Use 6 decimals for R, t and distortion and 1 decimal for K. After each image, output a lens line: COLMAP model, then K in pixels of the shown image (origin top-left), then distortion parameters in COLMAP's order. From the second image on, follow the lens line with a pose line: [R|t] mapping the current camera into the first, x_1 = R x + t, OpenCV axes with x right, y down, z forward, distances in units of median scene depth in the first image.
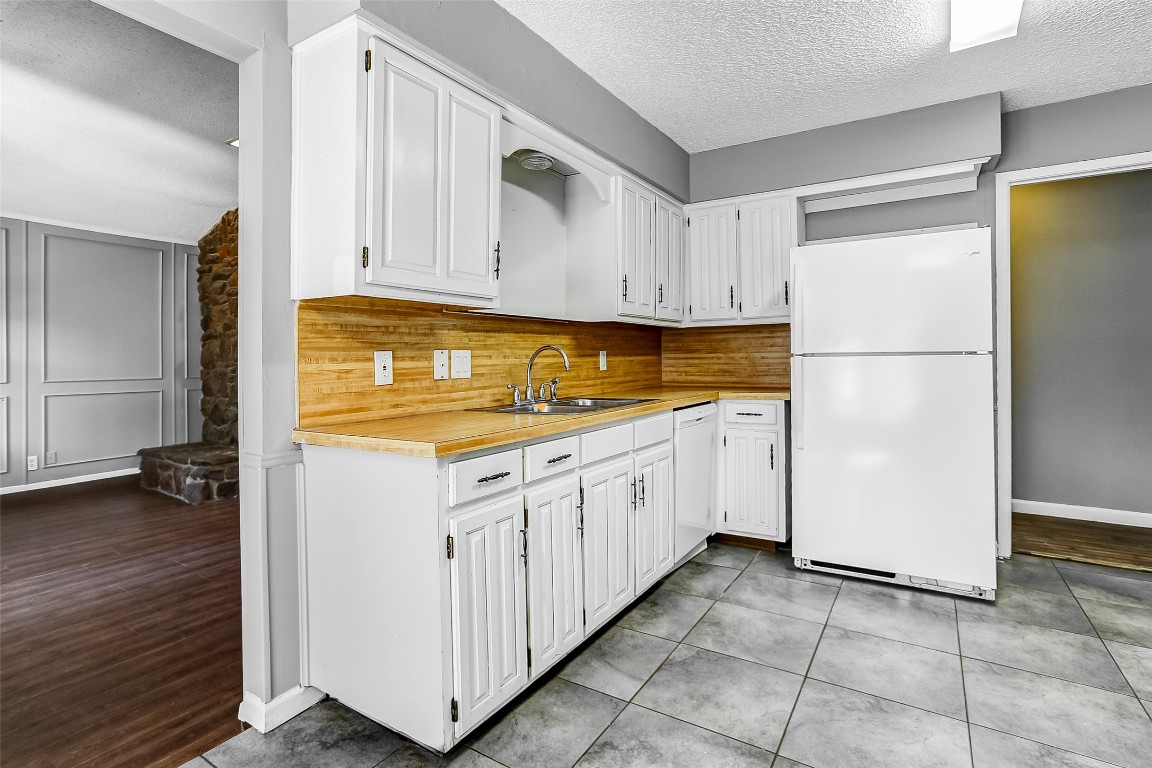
lens RADIAL K [[576.3, 0, 537.2], [0, 576.3, 355.5], [0, 0, 1]] dist [-0.046524, 0.022759]
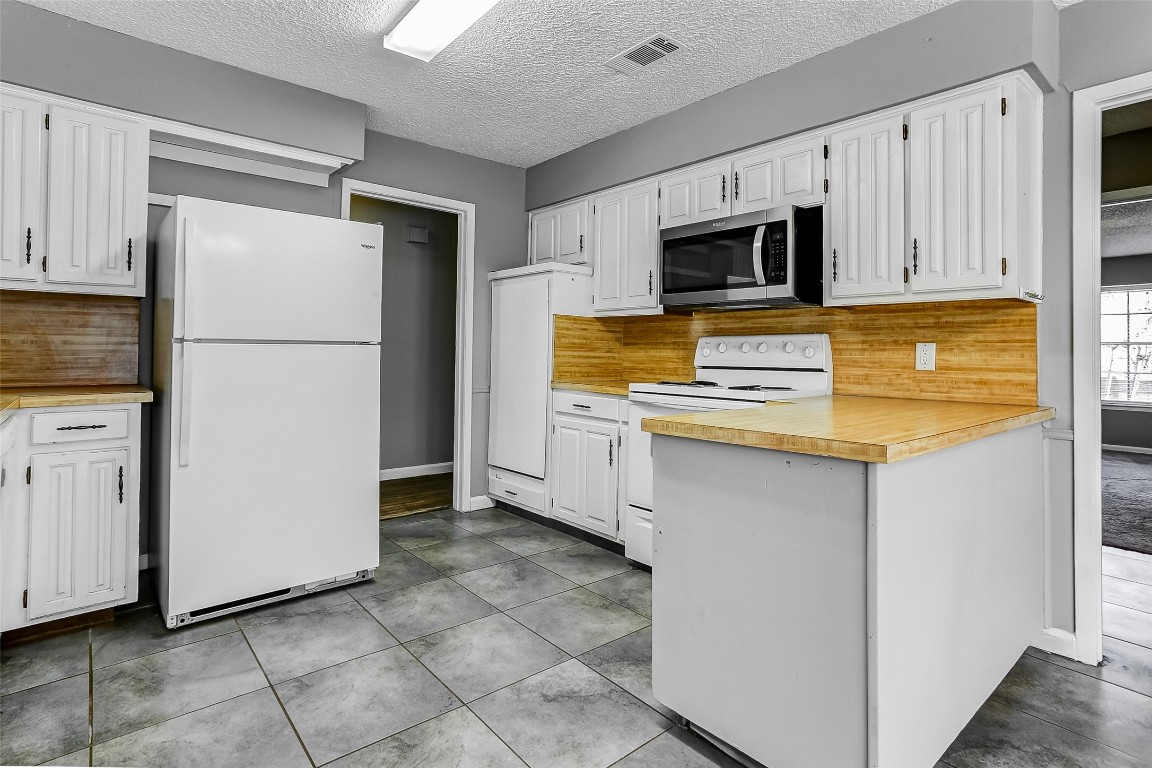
lens RADIAL K [[576.0, 0, 537.3], [0, 576.0, 341.9], [0, 0, 1]] dist [-0.046059, 0.029948]
pose [[0.287248, 0.027251, 0.957469, -0.117208], [-0.022376, 0.999513, -0.021735, 0.006540], [-0.957595, -0.015181, 0.287718, 0.336593]]
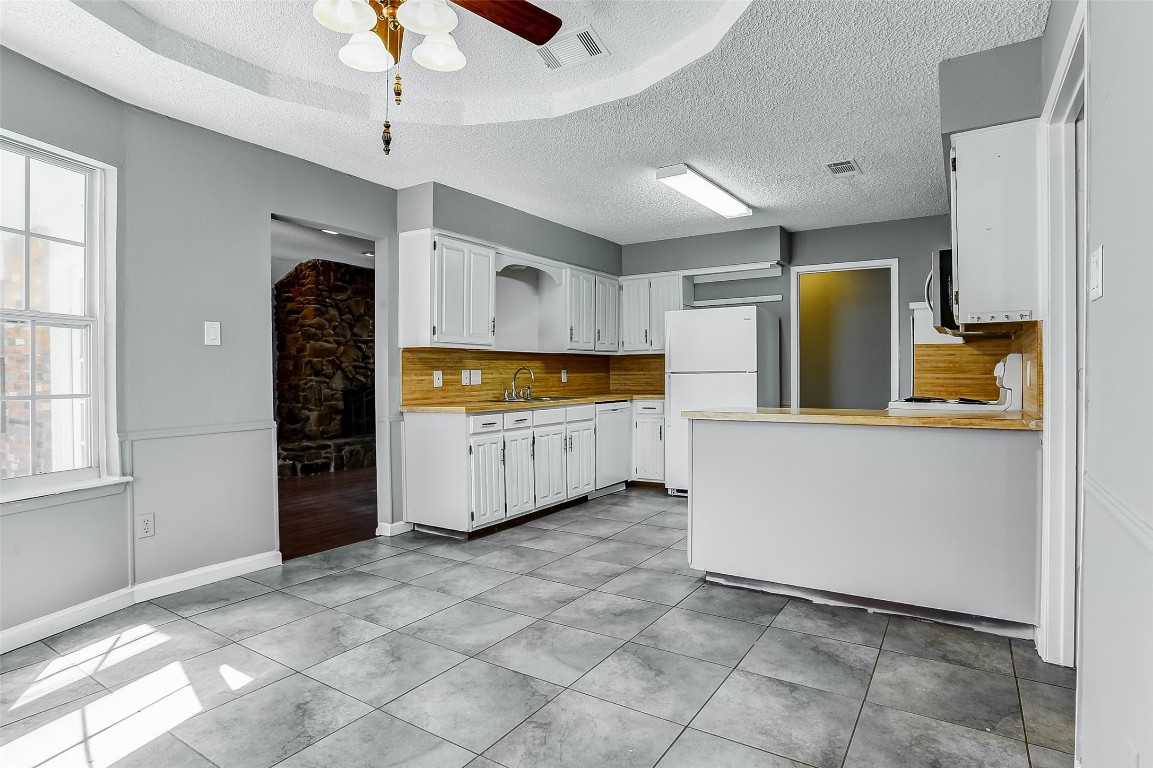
lens RADIAL K [[612.6, 0, 576.5], [0, 612.6, 384.0], [0, 0, 1]] dist [-0.074898, 0.039565]
pose [[0.999621, 0.002156, 0.027442, 0.120140], [-0.002695, 0.999804, 0.019630, -0.002691], [-0.027394, -0.019697, 0.999431, -0.854927]]
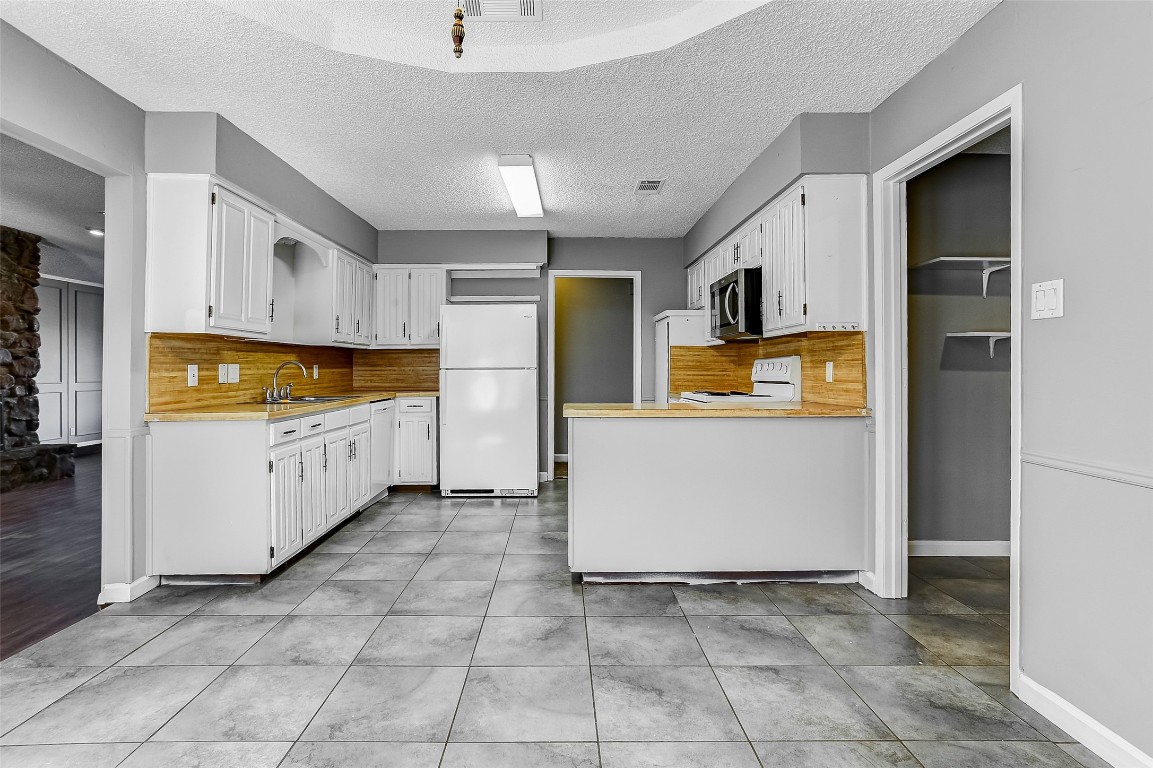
lens RADIAL K [[589.3, 0, 555.7], [0, 589.3, 365.7], [0, 0, 1]] dist [-0.051671, 0.033613]
pose [[0.826417, 0.011383, 0.562944, -0.241226], [-0.009394, 0.999935, -0.006429, -0.002477], [-0.562981, 0.000024, 0.826470, -0.604272]]
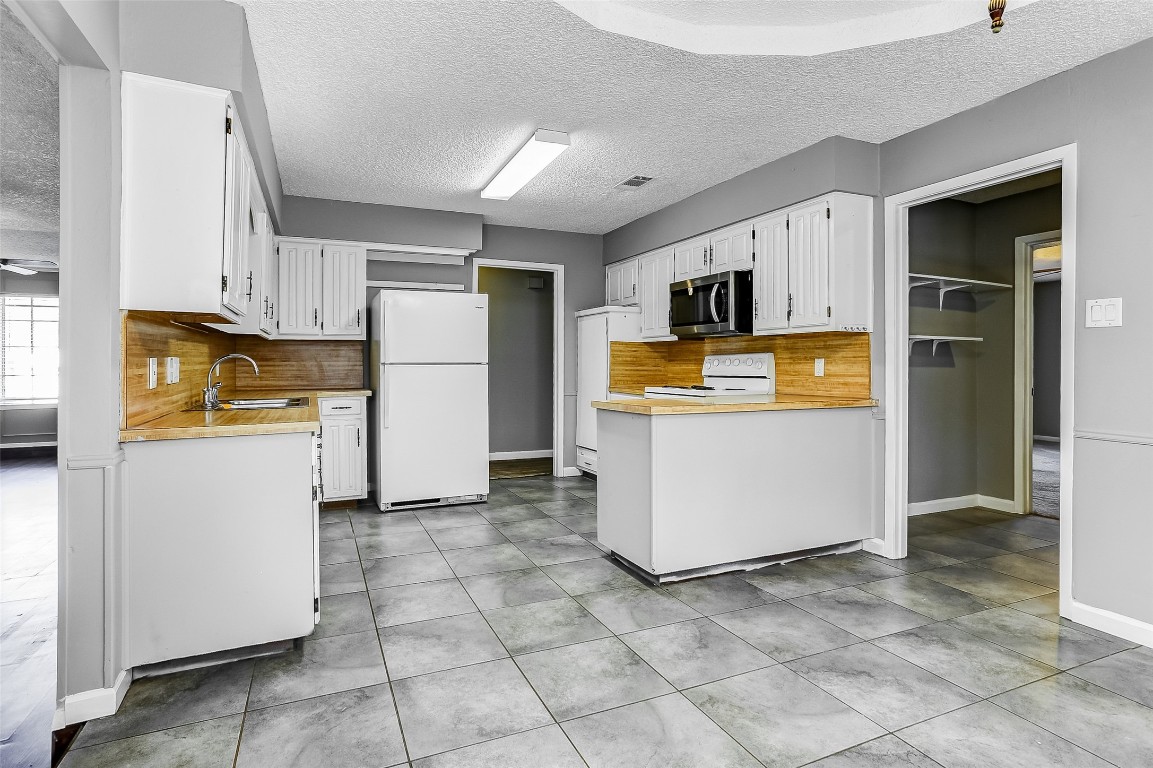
lens RADIAL K [[589.3, 0, 555.7], [0, 589.3, 365.7], [0, 0, 1]] dist [-0.051671, 0.033613]
pose [[0.537429, 0.006552, 0.843283, -0.558494], [-0.010138, 0.999948, -0.001308, 0.001019], [-0.843248, -0.007847, 0.537467, -0.167924]]
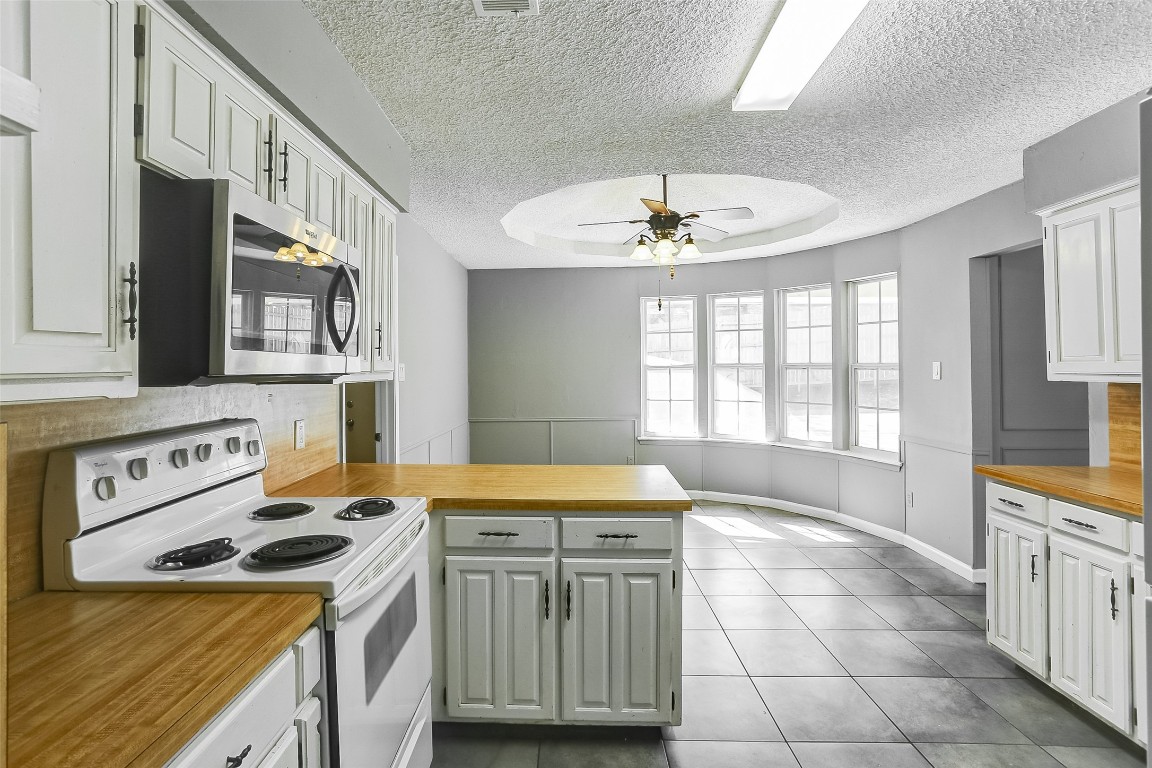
lens RADIAL K [[588.8, 0, 555.2], [0, 588.8, 365.7], [0, 0, 1]] dist [-0.051671, 0.033613]
pose [[-0.837239, 0.009673, -0.546751, 0.991920], [0.012124, 0.999926, -0.000876, -0.092696], [0.546702, -0.007362, -0.837295, 0.908880]]
